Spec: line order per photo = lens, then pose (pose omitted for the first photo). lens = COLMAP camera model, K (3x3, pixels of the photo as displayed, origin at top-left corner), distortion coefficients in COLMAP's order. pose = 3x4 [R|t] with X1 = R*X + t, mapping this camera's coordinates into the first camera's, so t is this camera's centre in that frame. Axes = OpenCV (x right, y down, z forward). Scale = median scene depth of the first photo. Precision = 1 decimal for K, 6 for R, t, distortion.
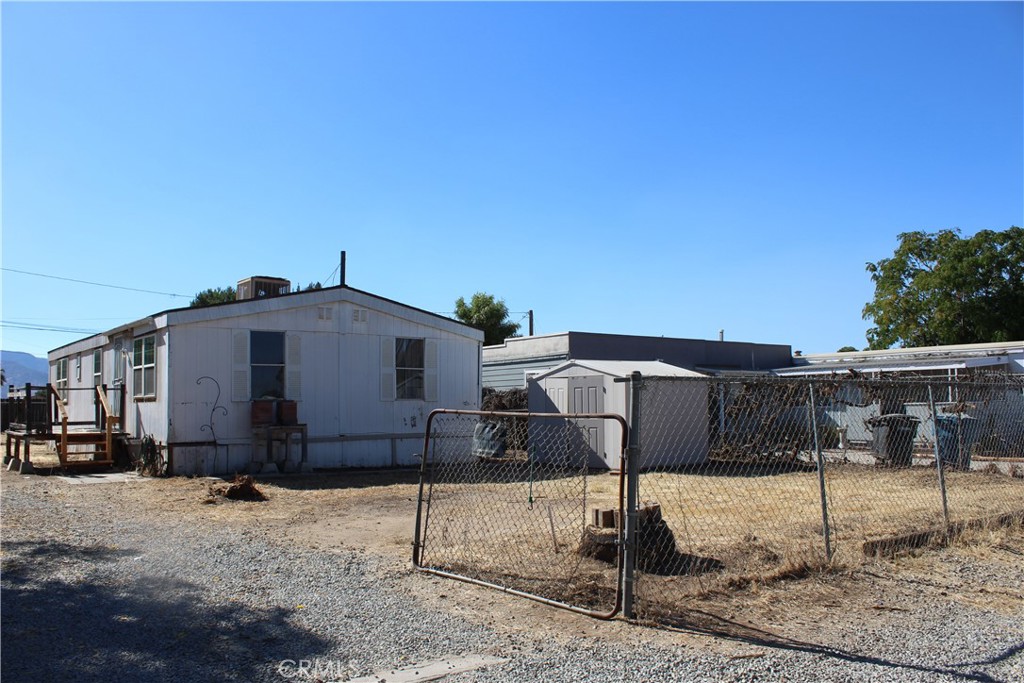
lens RADIAL K [[846.0, 0, 503.9], [0, 846.0, 340.0], [0, 0, 1]] dist [-0.173779, 0.154970]
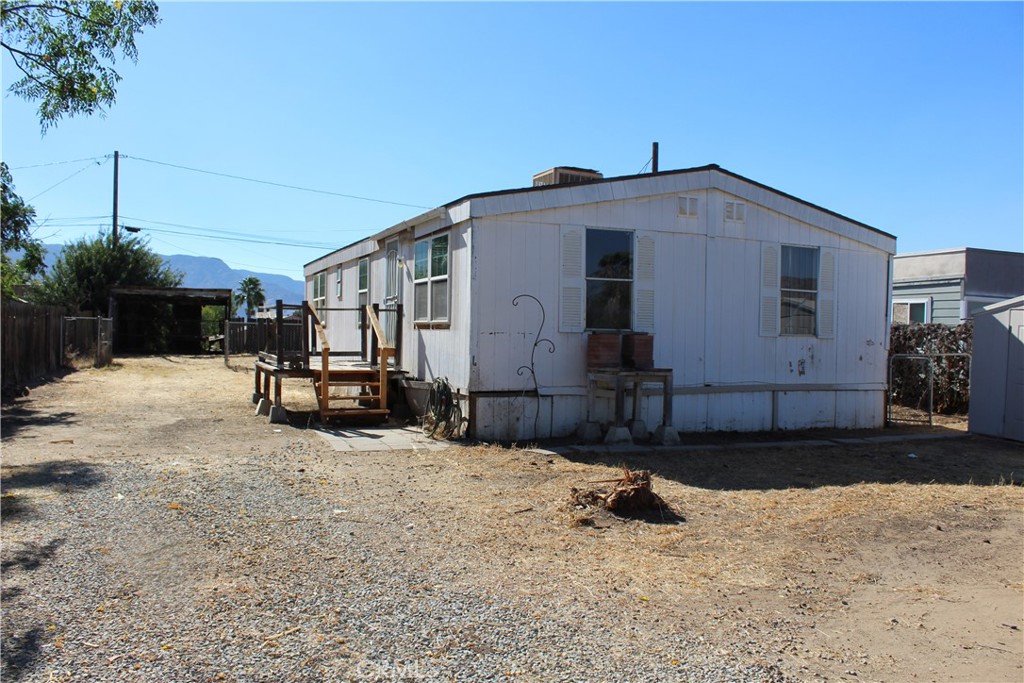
lens RADIAL K [[846.0, 0, 503.9], [0, 846.0, 340.0], [0, 0, 1]] dist [-0.173779, 0.154970]
pose [[0.961599, 0.035354, -0.272172, -0.172913], [-0.011798, 0.996077, 0.087704, 0.019330], [0.274205, -0.081125, 0.958243, 0.308365]]
